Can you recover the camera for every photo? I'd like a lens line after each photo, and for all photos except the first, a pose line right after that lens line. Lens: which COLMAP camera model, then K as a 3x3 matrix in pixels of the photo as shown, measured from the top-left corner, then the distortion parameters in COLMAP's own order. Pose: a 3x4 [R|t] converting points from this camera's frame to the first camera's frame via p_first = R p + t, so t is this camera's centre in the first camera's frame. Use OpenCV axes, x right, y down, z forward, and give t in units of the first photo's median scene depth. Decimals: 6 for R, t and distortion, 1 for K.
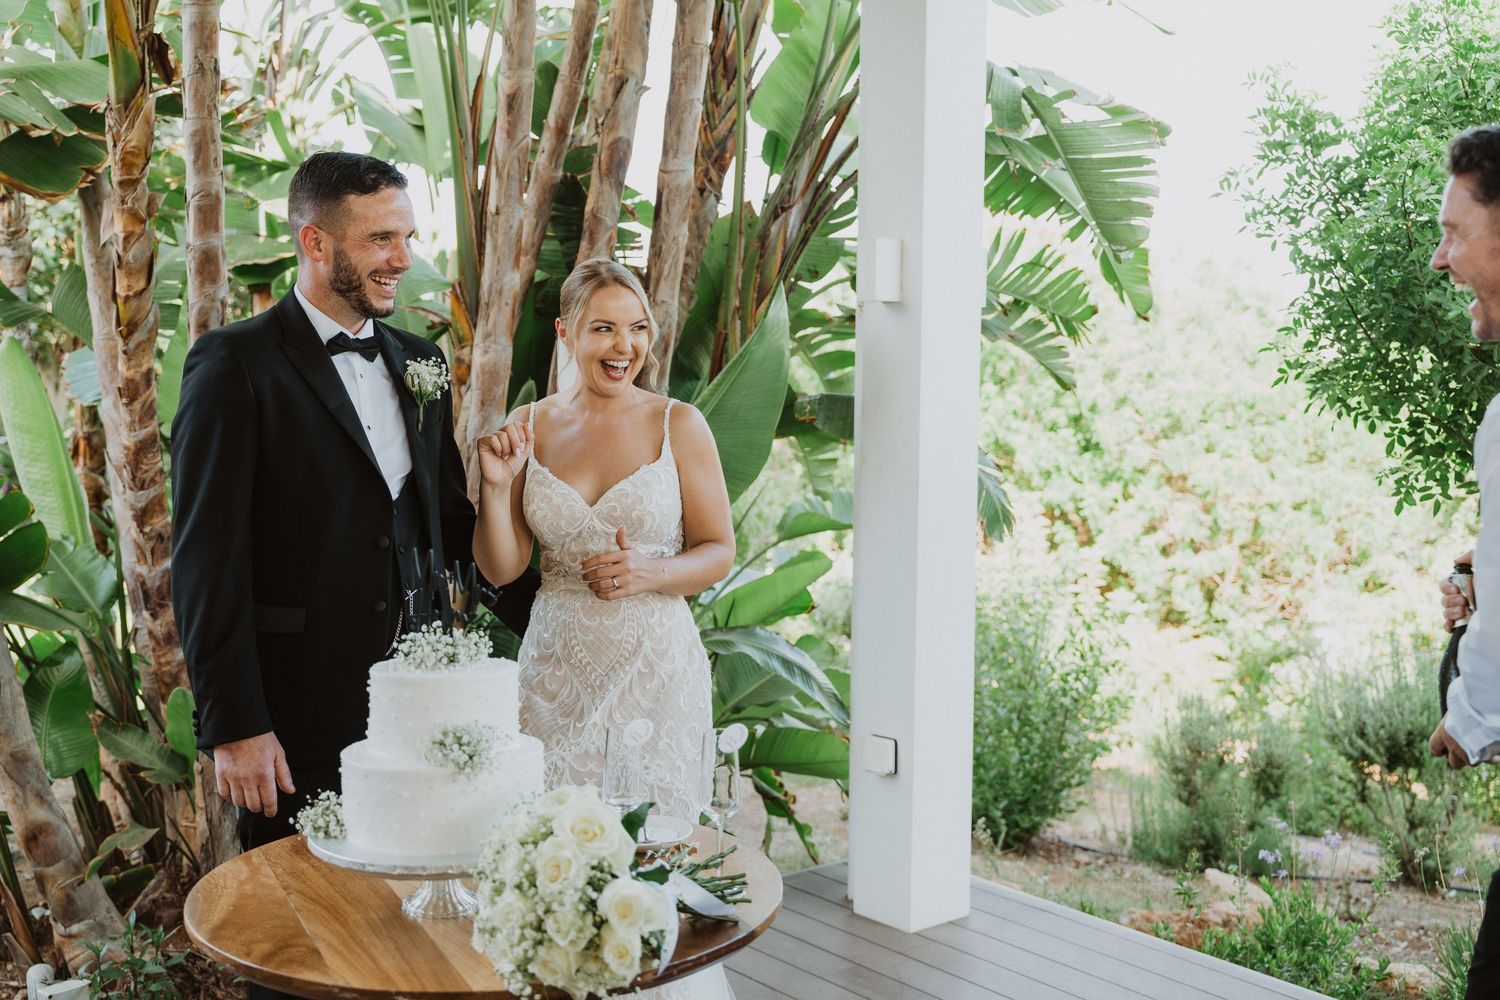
lens RADIAL K [[1628.4, 0, 779.8], [0, 1628.4, 504.2], [0, 0, 1]] dist [-0.007365, 0.000000]
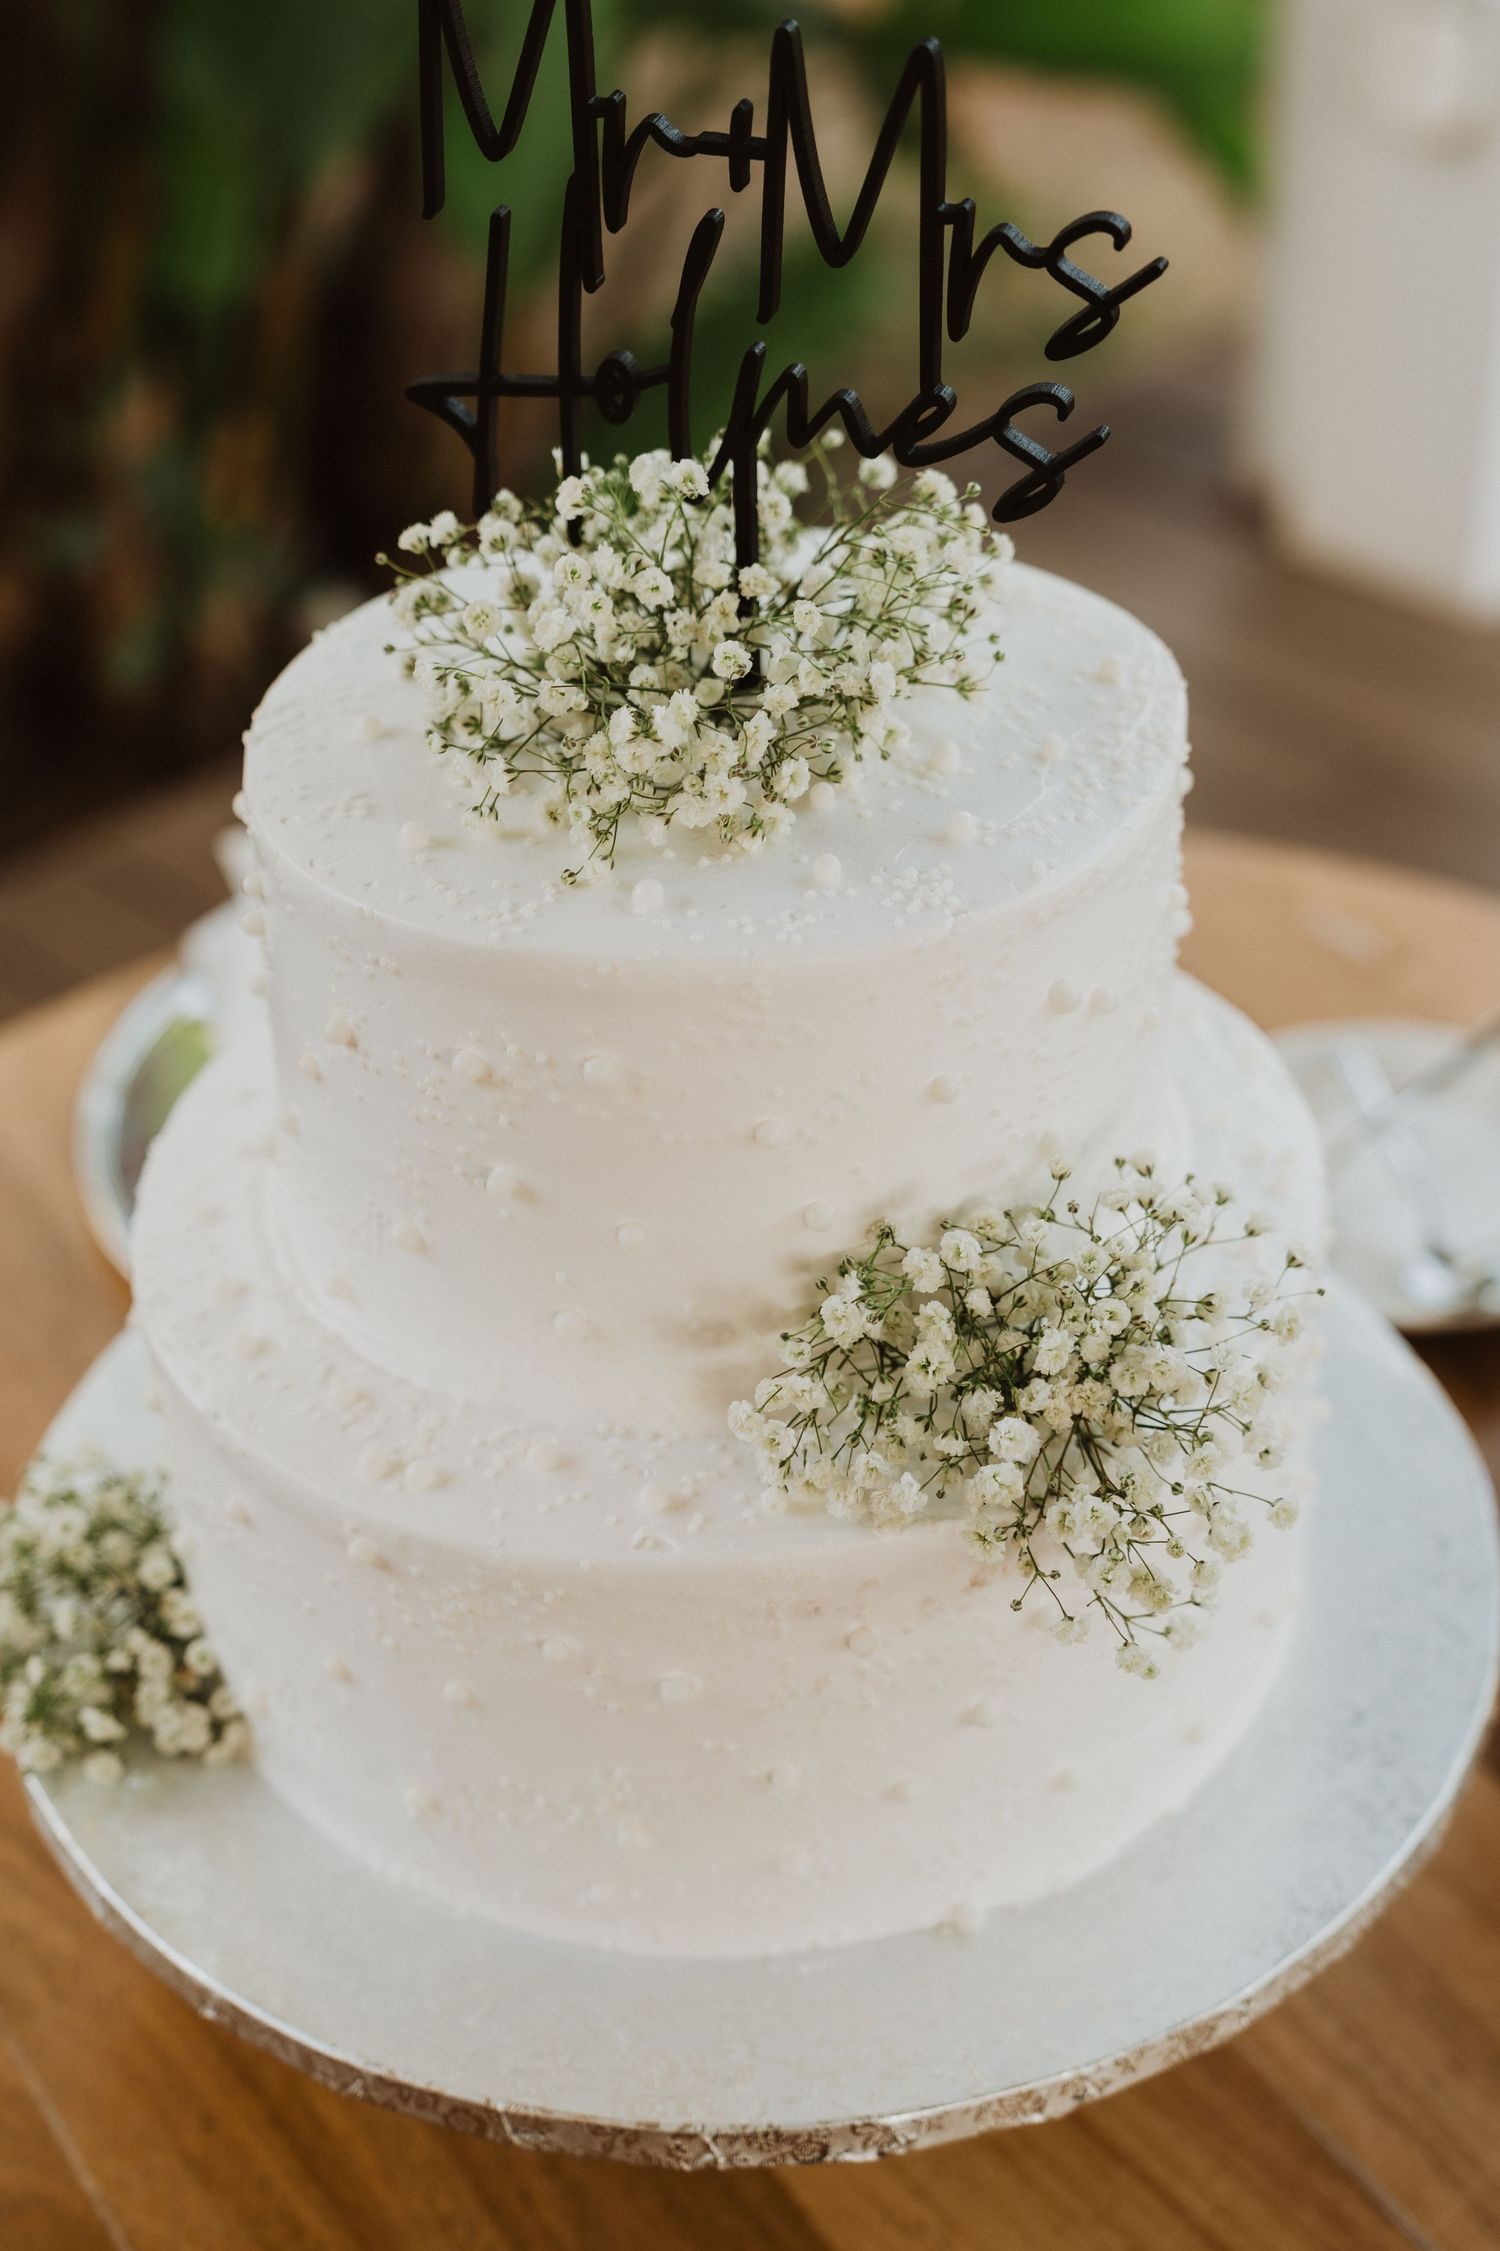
lens RADIAL K [[3501.6, 0, 754.5], [0, 3501.6, 1135.1], [0, 0, 1]] dist [0.058842, 0.000000]
pose [[0.995330, -0.081096, 0.052363, -0.107103], [0.042513, 0.855257, 0.516458, -0.018582], [-0.086667, -0.511820, 0.854710, 0.335249]]
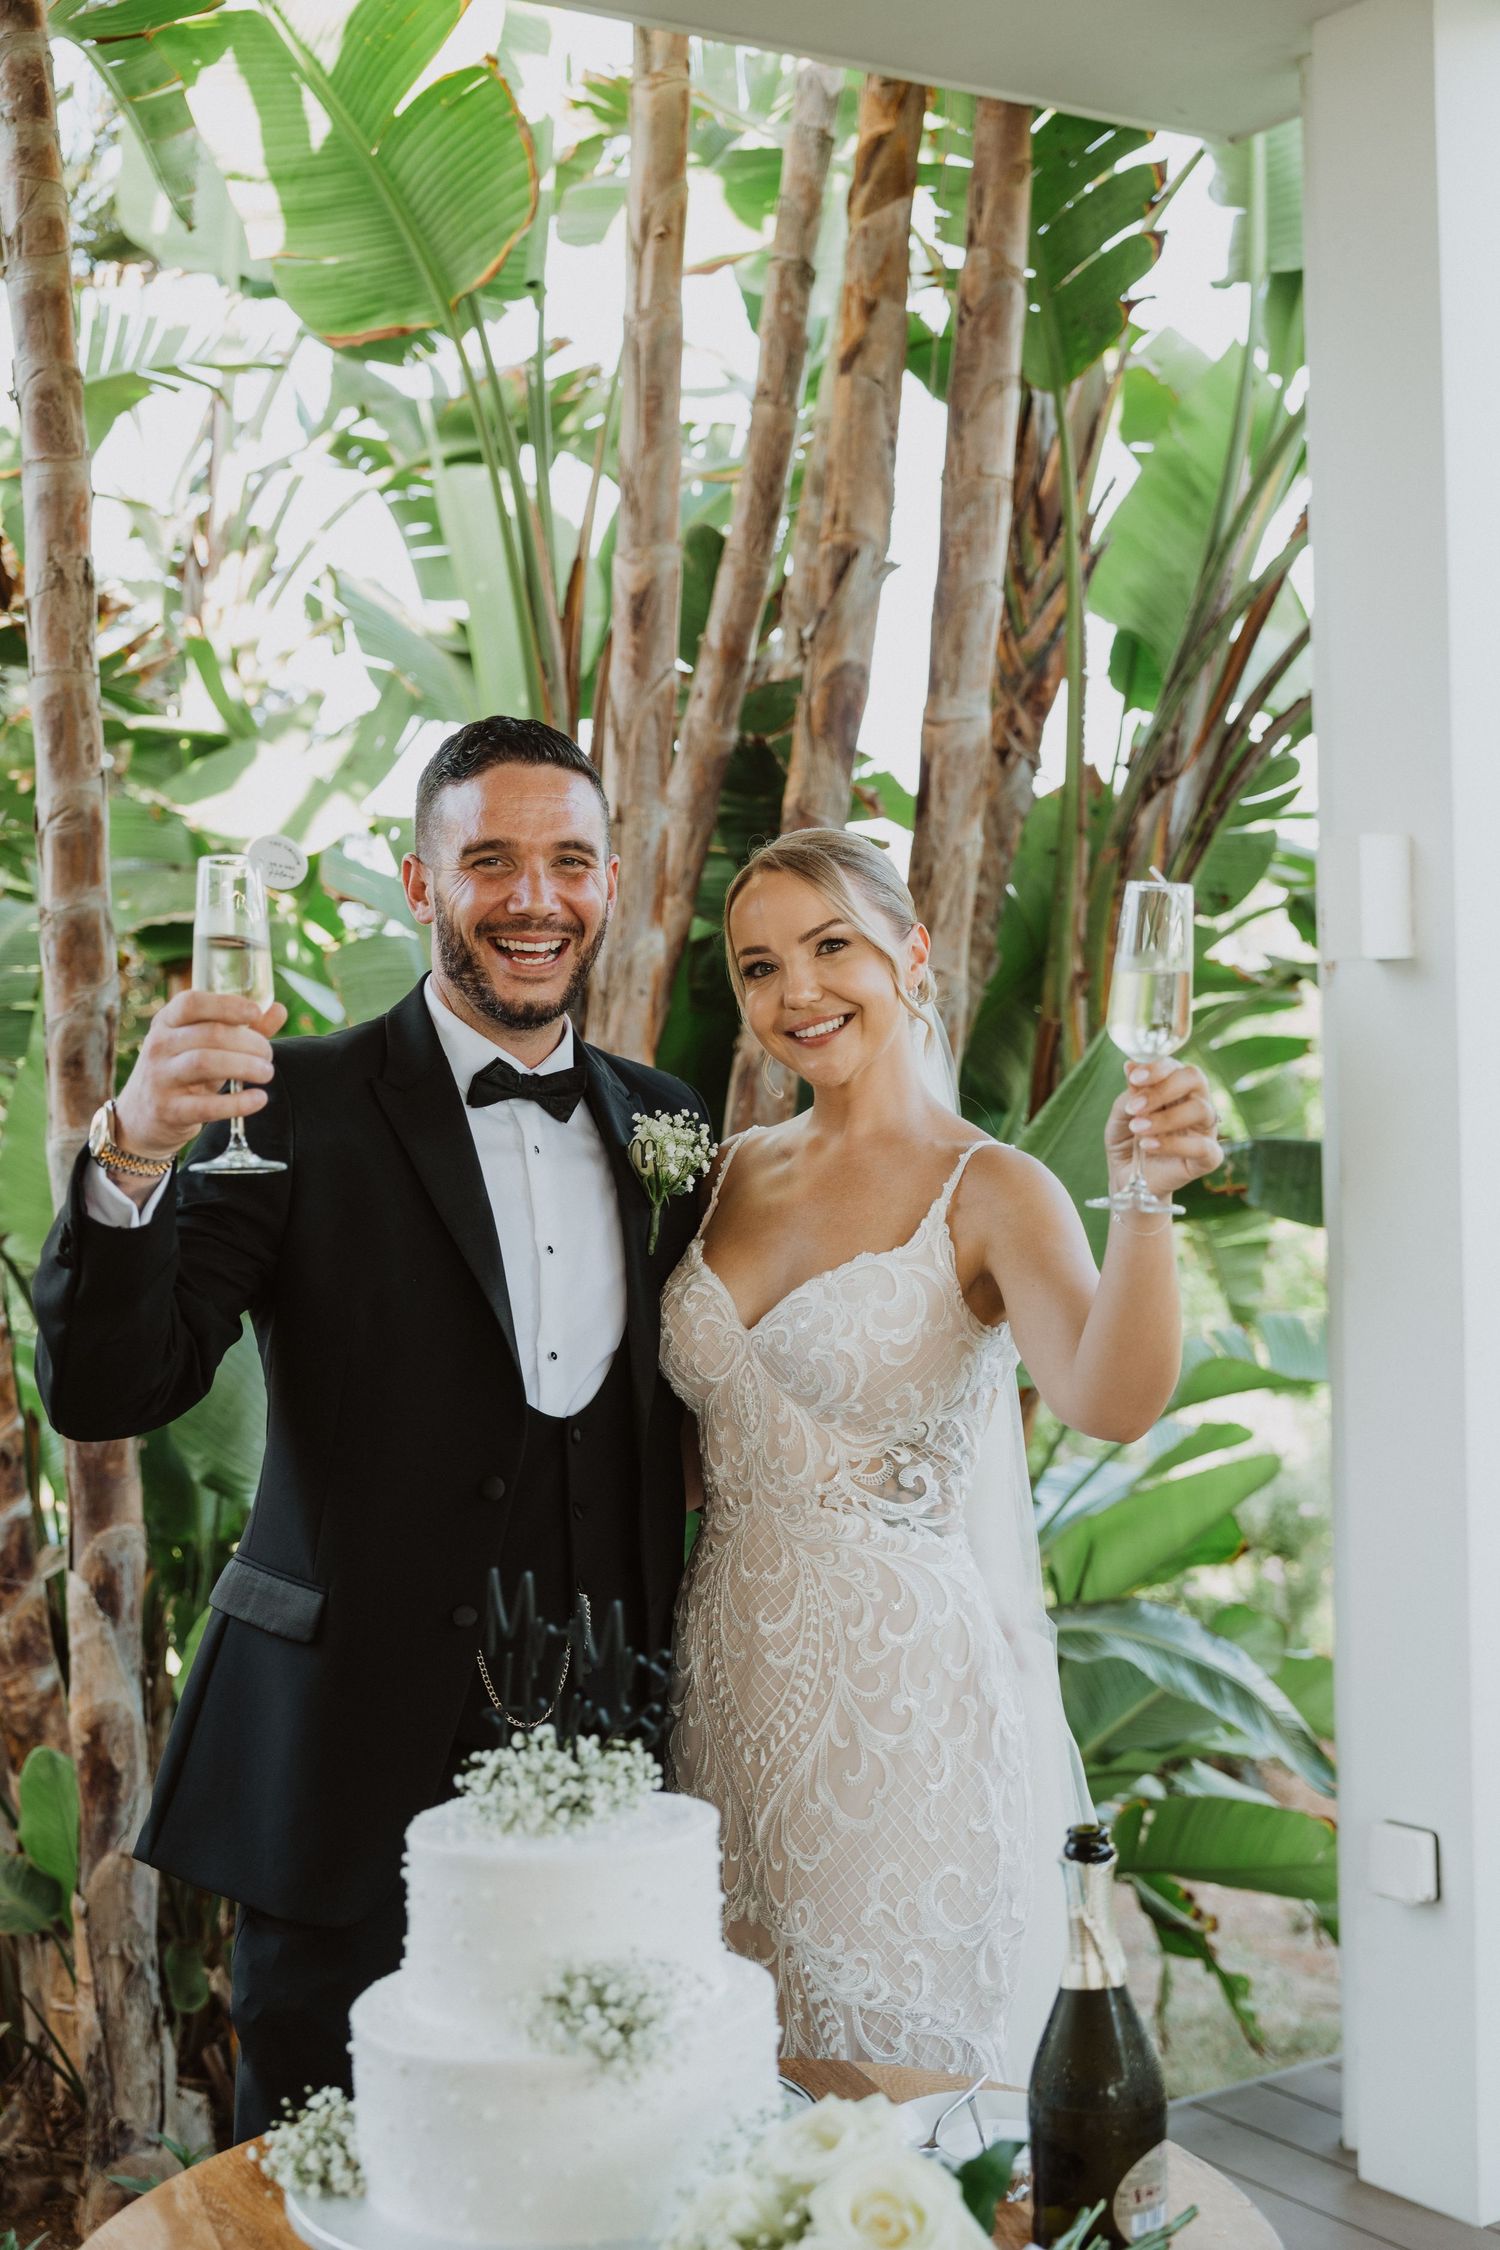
lens RADIAL K [[2936.0, 0, 794.1], [0, 2936.0, 1138.3], [0, 0, 1]] dist [0.006659, 0.000000]
pose [[0.993710, -0.034587, -0.106509, -0.019691], [0.029254, 0.998258, -0.051230, -0.025311], [0.108095, 0.047792, 0.992991, 0.071883]]
